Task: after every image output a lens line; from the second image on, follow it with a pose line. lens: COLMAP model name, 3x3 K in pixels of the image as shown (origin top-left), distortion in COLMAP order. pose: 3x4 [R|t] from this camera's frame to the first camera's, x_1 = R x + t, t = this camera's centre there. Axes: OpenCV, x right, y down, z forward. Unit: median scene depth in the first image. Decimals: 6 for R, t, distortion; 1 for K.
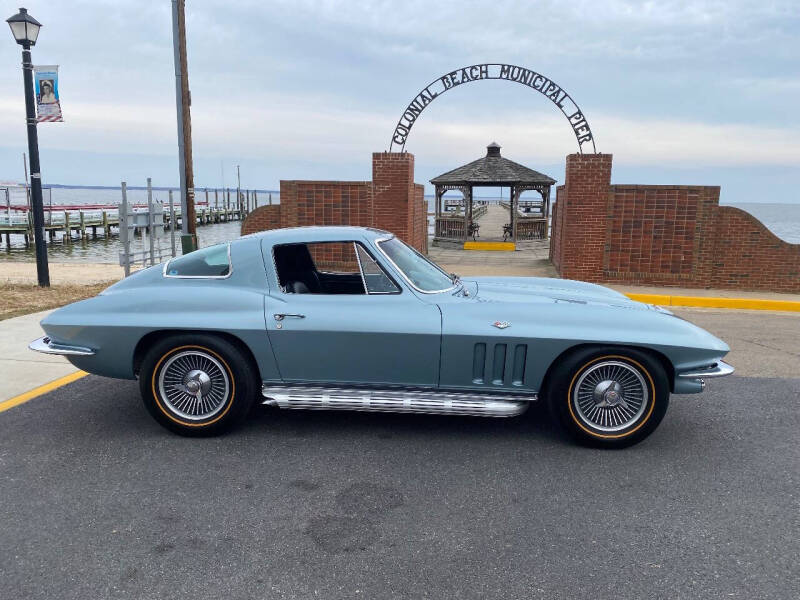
lens RADIAL K [[610.2, 0, 403.7], [0, 610.2, 299.5], [0, 0, 1]] dist [0.030623, -0.034005]
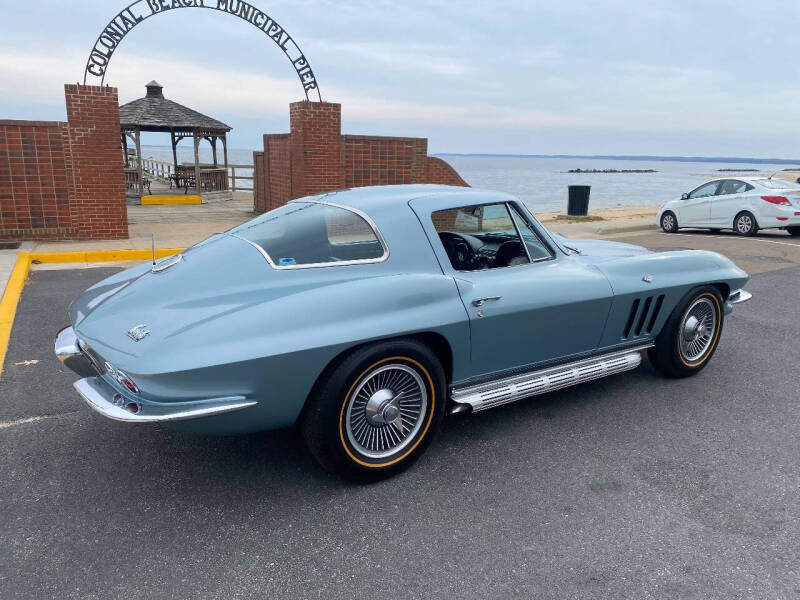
lens RADIAL K [[610.2, 0, 402.8], [0, 610.2, 294.7], [0, 0, 1]] dist [0.030623, -0.034005]
pose [[0.793916, -0.133493, 0.593192, -0.213272], [0.088660, 0.990590, 0.104263, -0.020627], [-0.601528, -0.030183, 0.798281, 0.118248]]
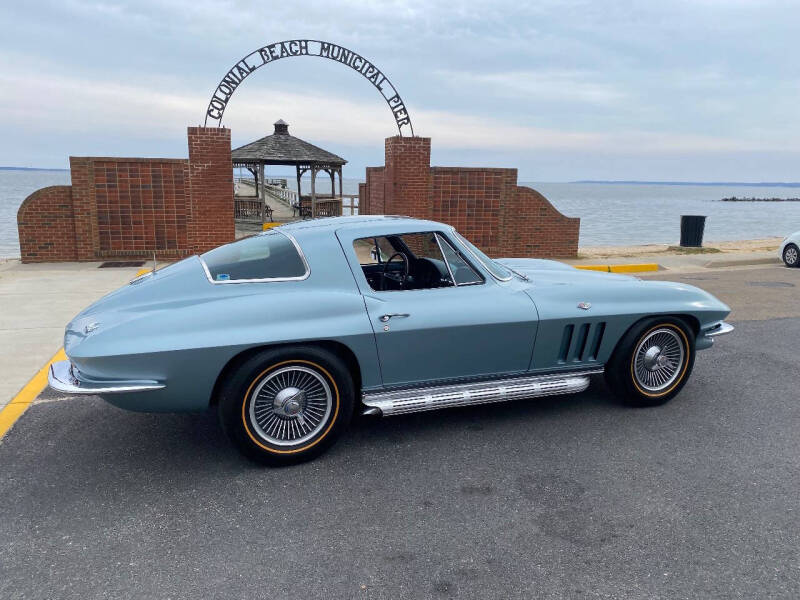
lens RADIAL K [[610.2, 0, 404.9], [0, 610.2, 296.3], [0, 0, 1]] dist [0.030623, -0.034005]
pose [[0.908189, -0.078016, 0.411225, -0.154996], [0.065309, 0.996855, 0.044884, -0.012039], [-0.413434, -0.013907, 0.910428, 0.043763]]
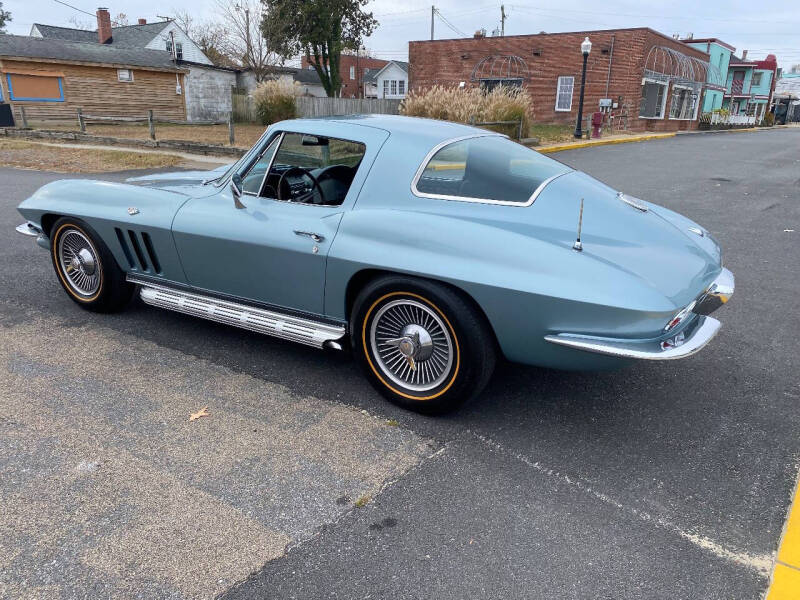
lens RADIAL K [[610.2, 0, 401.9], [0, 610.2, 305.1], [0, 0, 1]] dist [0.030623, -0.034005]
pose [[0.870730, 0.150772, -0.468077, 0.225049], [-0.068713, 0.979804, 0.187781, -0.017857], [0.486936, -0.131343, 0.863506, 0.169712]]
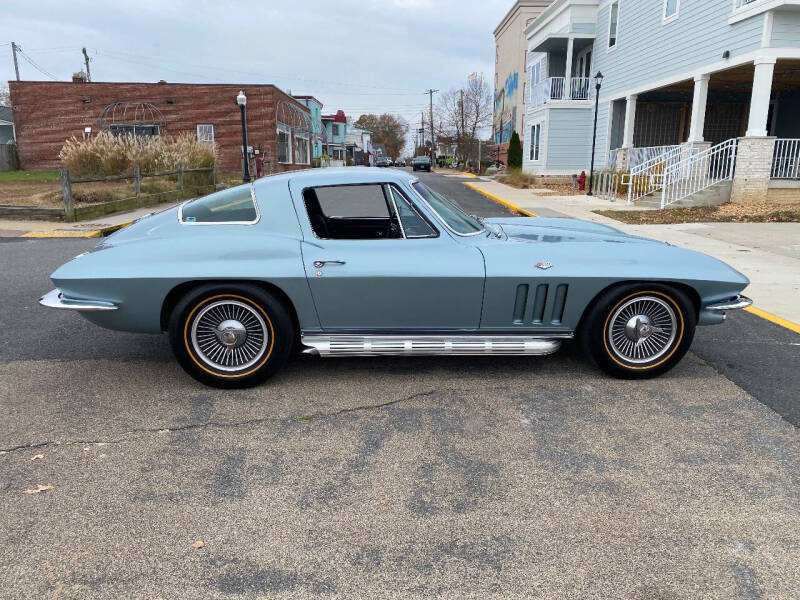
lens RADIAL K [[610.2, 0, 403.5], [0, 610.2, 301.5], [0, 0, 1]] dist [0.030623, -0.034005]
pose [[0.991144, -0.035780, 0.127879, -0.055542], [0.022924, 0.994660, 0.100626, -0.001697], [-0.130797, -0.096803, 0.986672, 0.007061]]
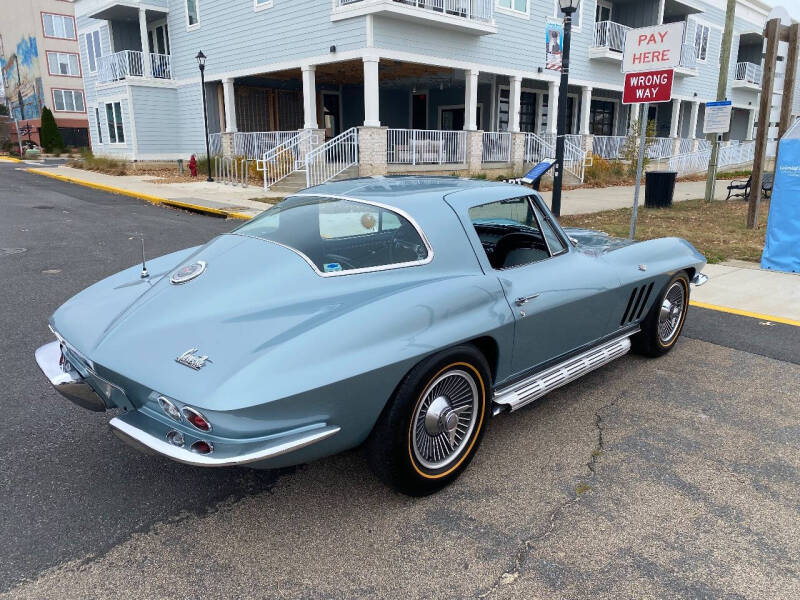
lens RADIAL K [[610.2, 0, 409.9], [0, 610.2, 303.8], [0, 0, 1]] dist [0.030623, -0.034005]
pose [[0.648766, -0.196976, 0.735053, -0.245974], [0.095561, 0.979361, 0.178101, -0.034263], [-0.754964, -0.045304, 0.654199, 0.167351]]
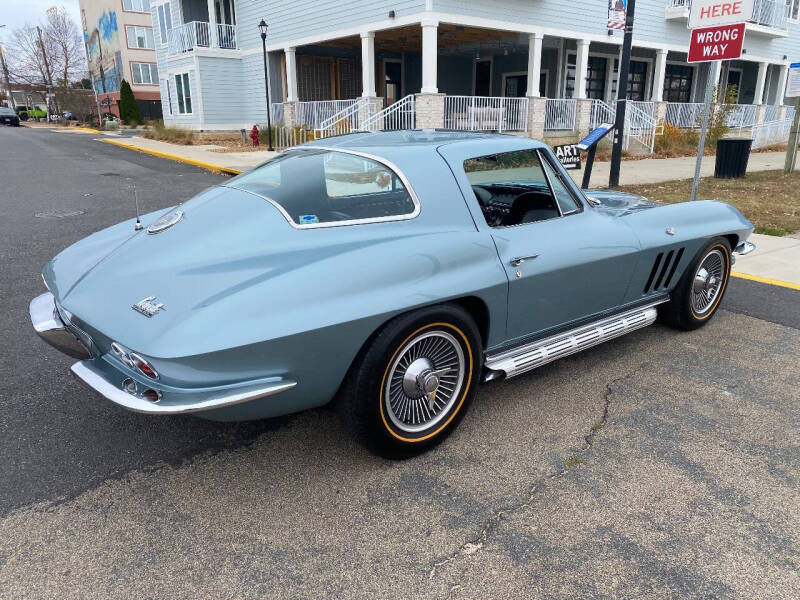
lens RADIAL K [[610.2, 0, 407.6], [0, 610.2, 303.8], [0, 0, 1]] dist [0.030623, -0.034005]
pose [[0.728766, -0.209539, 0.651916, -0.221981], [0.091768, 0.973329, 0.210261, -0.024729], [-0.678586, -0.093406, 0.728558, 0.154838]]
